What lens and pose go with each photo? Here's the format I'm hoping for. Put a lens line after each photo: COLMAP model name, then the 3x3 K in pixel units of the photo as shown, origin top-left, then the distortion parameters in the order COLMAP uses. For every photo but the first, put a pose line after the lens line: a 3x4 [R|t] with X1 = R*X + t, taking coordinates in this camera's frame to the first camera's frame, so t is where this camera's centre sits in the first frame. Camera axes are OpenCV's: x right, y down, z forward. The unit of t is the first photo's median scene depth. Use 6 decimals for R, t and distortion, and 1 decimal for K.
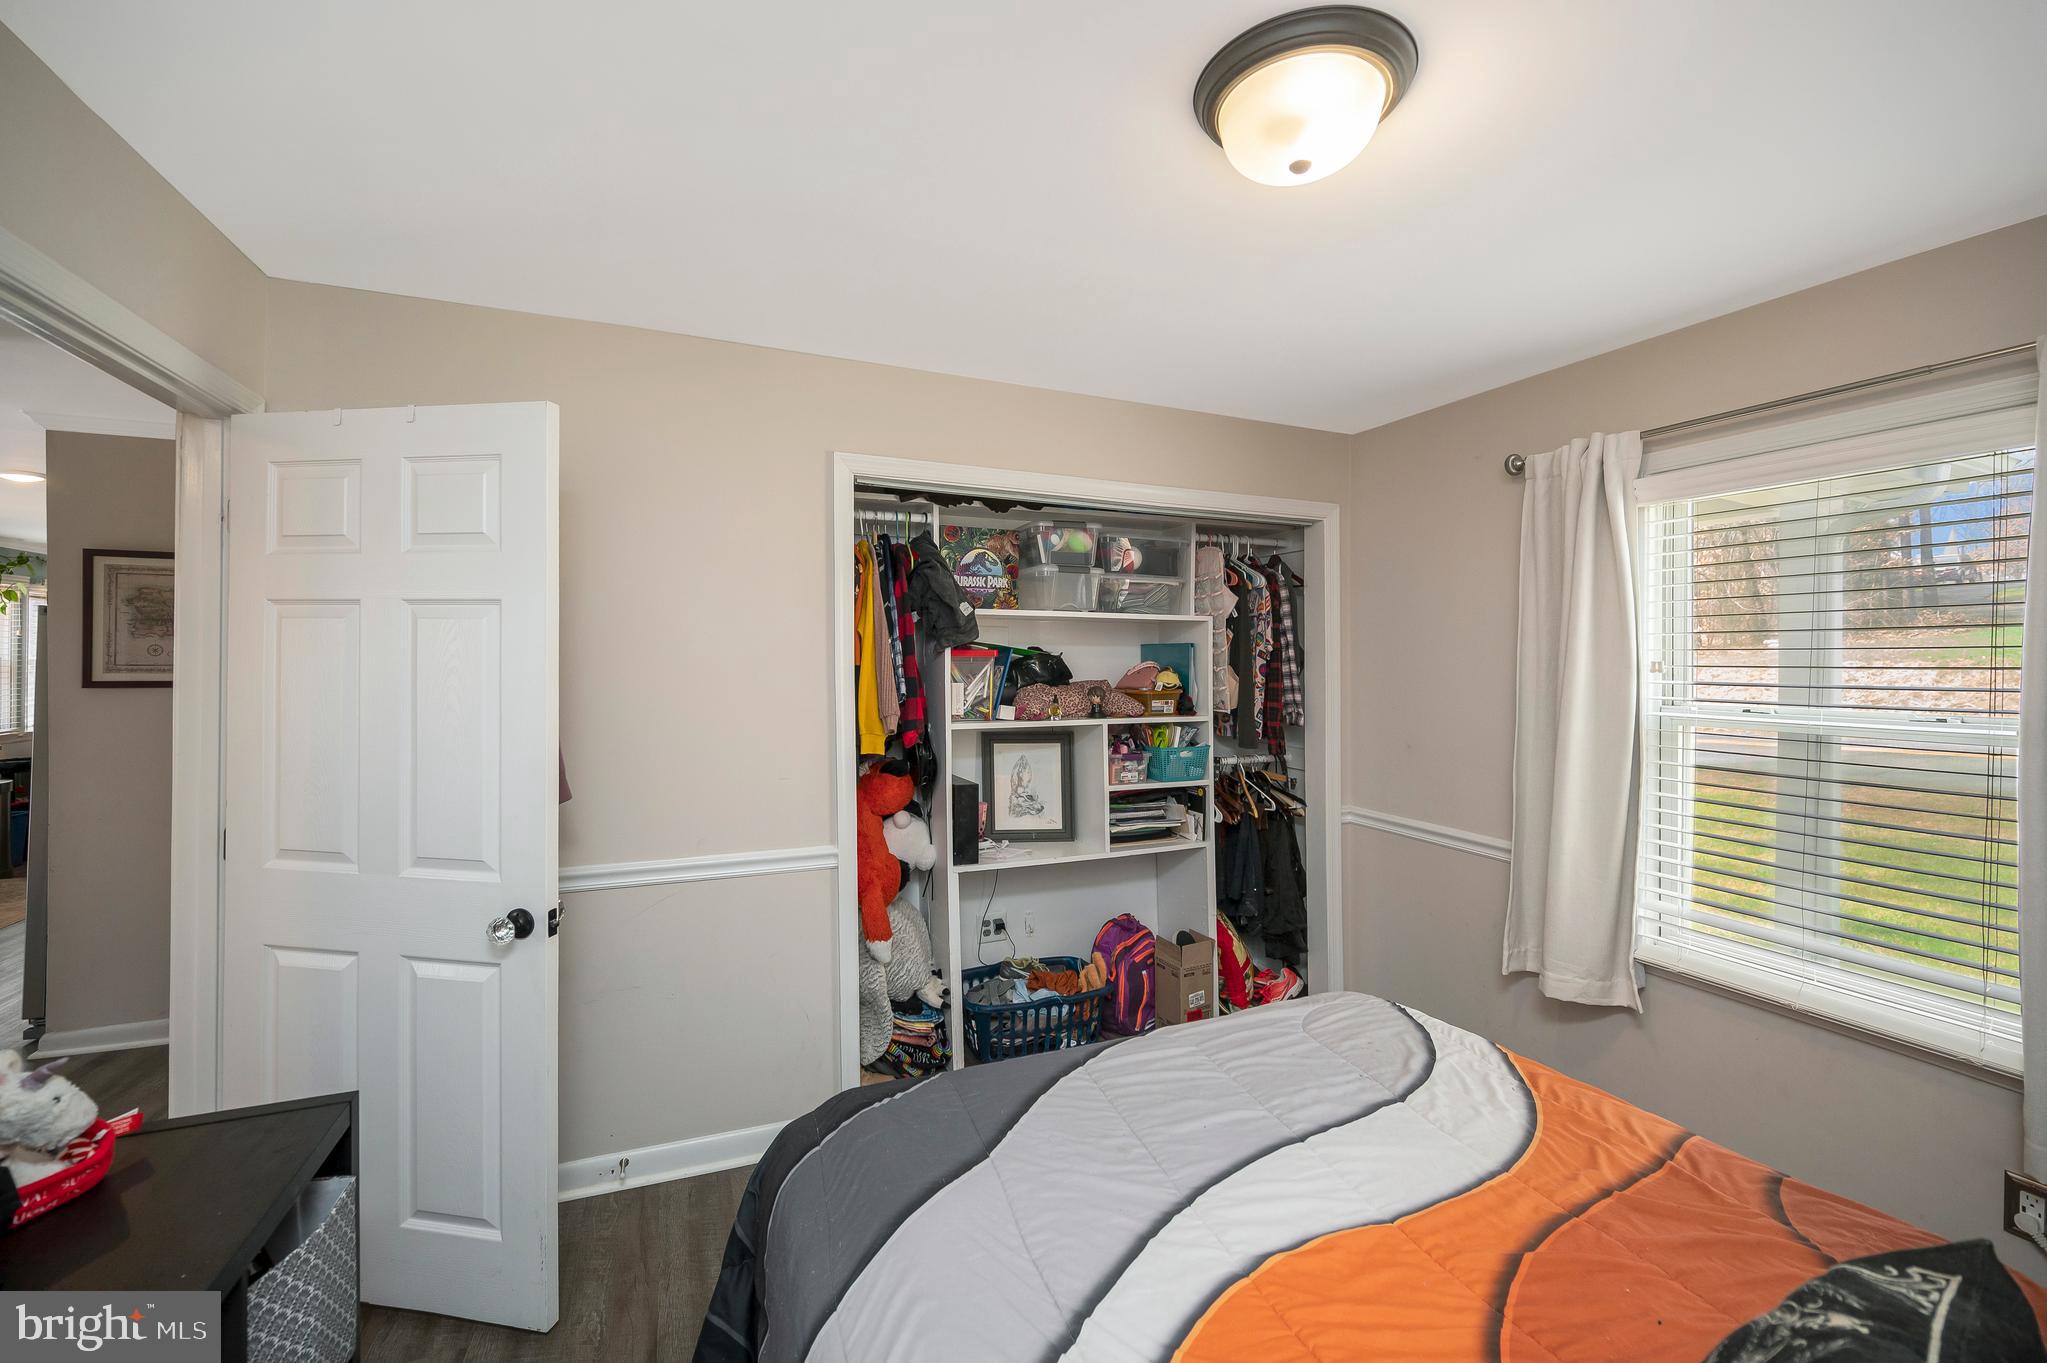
lens RADIAL K [[821.3, 0, 1025.6], [0, 821.3, 670.0], [0, 0, 1]] dist [-0.000175, 0.000101]
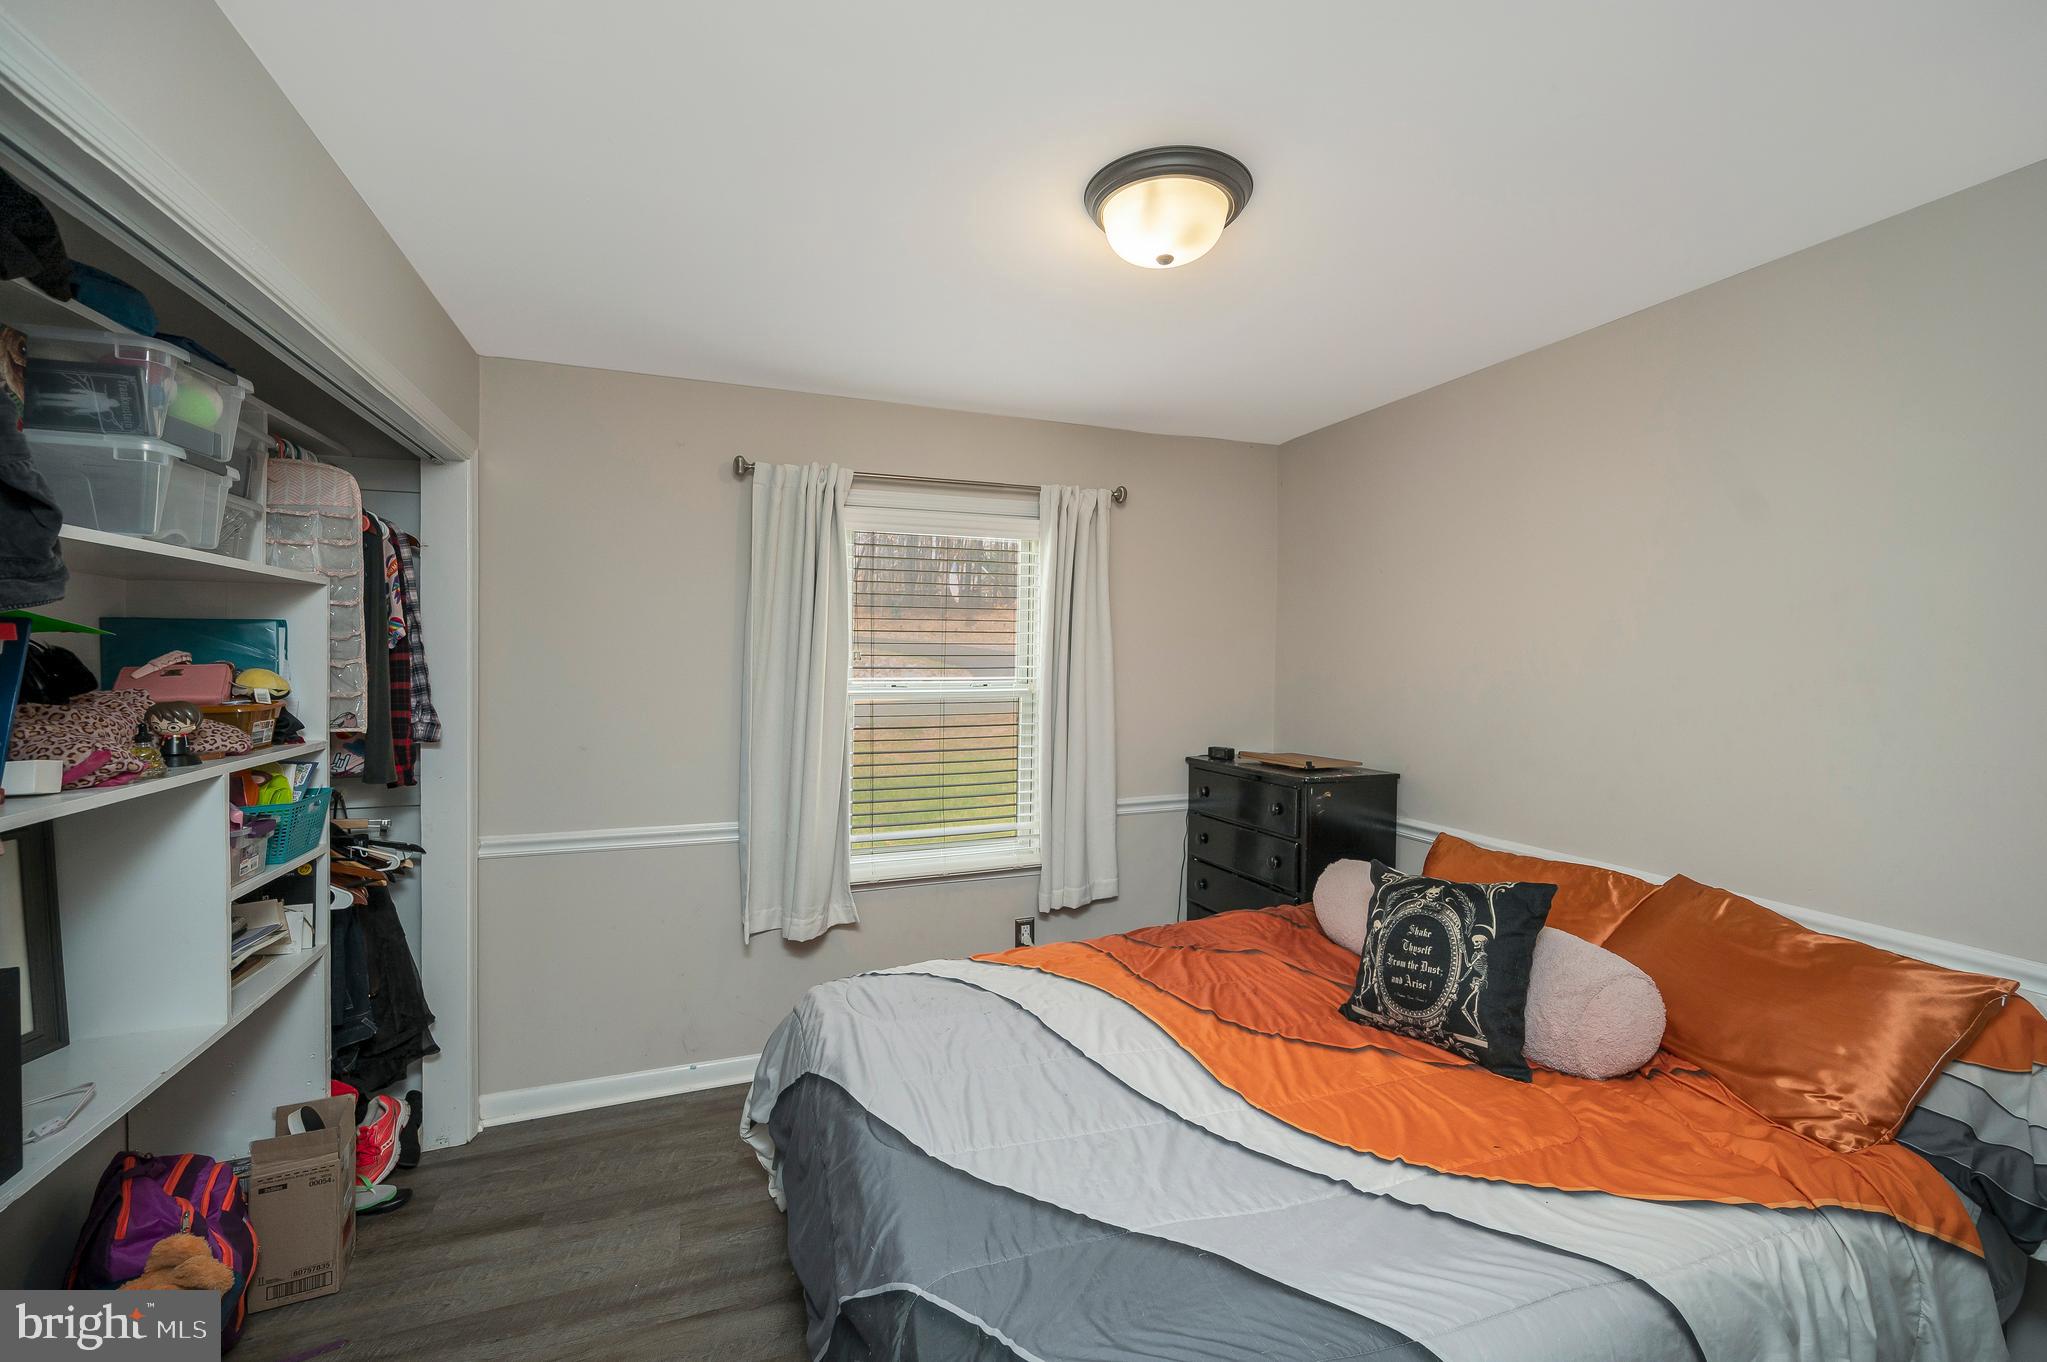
lens RADIAL K [[864.1, 0, 1023.5], [0, 864.1, 681.0], [0, 0, 1]] dist [0.000603, -0.000083]
pose [[0.040054, -0.036675, 0.998524, -0.509961], [0.006301, 0.999316, 0.036451, -0.010594], [-0.999178, 0.004831, 0.040257, 0.588437]]
